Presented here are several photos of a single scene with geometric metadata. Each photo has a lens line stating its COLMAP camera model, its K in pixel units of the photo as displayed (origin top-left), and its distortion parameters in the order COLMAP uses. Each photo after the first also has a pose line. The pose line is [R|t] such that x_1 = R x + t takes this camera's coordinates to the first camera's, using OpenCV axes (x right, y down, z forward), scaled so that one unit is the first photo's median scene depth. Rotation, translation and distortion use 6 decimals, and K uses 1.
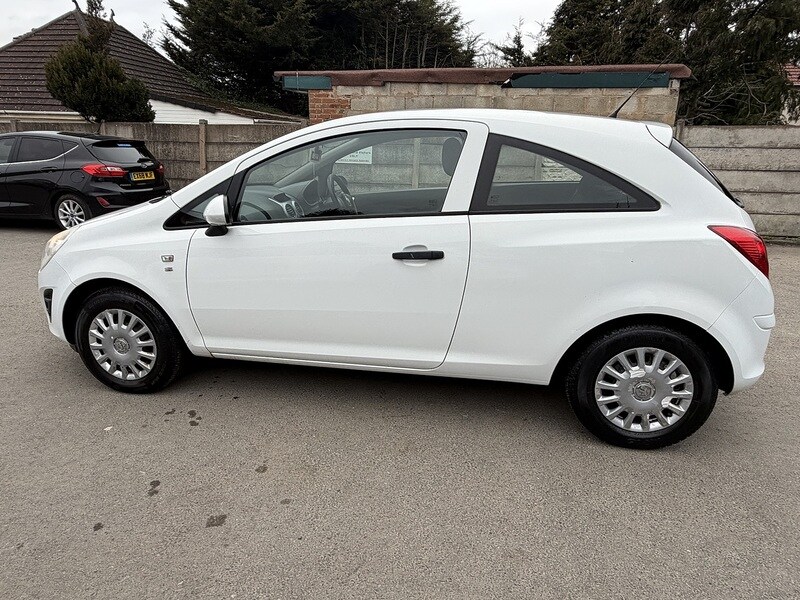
lens RADIAL K [[537.9, 0, 398.3], [0, 537.9, 297.6], [0, 0, 1]] dist [-0.000507, 0.007523]
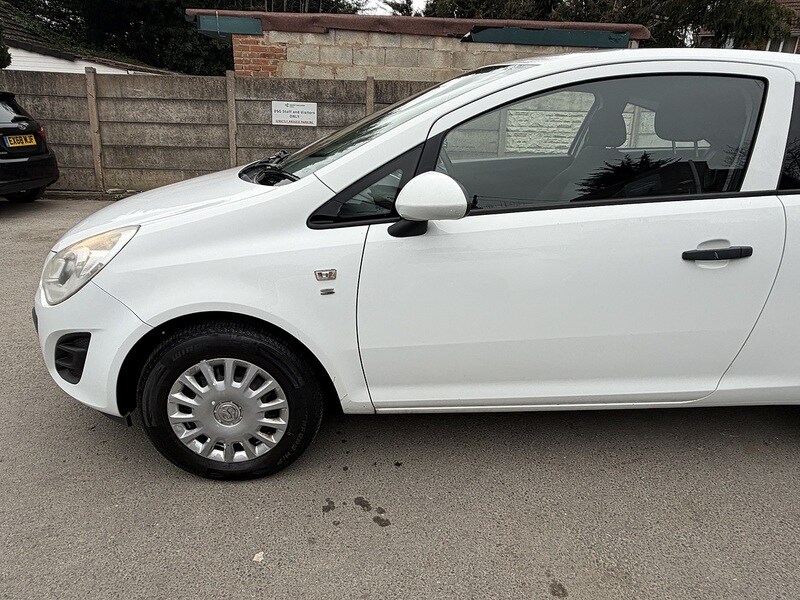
lens RADIAL K [[537.9, 0, 400.6], [0, 537.9, 302.7], [0, 0, 1]] dist [-0.000507, 0.007523]
pose [[0.965954, -0.074929, 0.247626, -0.475729], [0.057379, 0.995351, 0.077356, -0.079769], [-0.252271, -0.060514, 0.965763, 0.350794]]
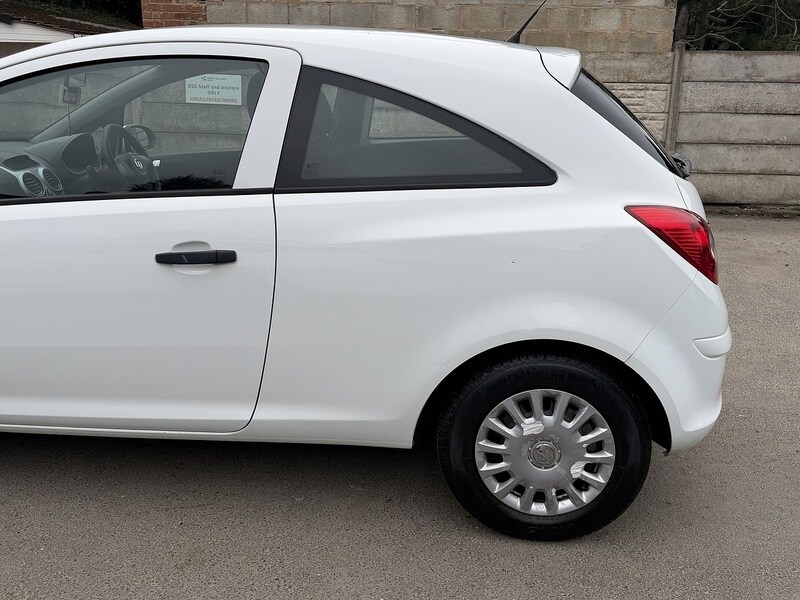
lens RADIAL K [[772.9, 0, 402.6], [0, 772.9, 299.4], [0, 0, 1]] dist [0.058891, 0.000000]
pose [[0.994275, -0.024667, 0.103970, 0.157440], [0.024331, 0.999694, 0.004504, -0.022827], [-0.104049, -0.001948, 0.994570, 0.051745]]
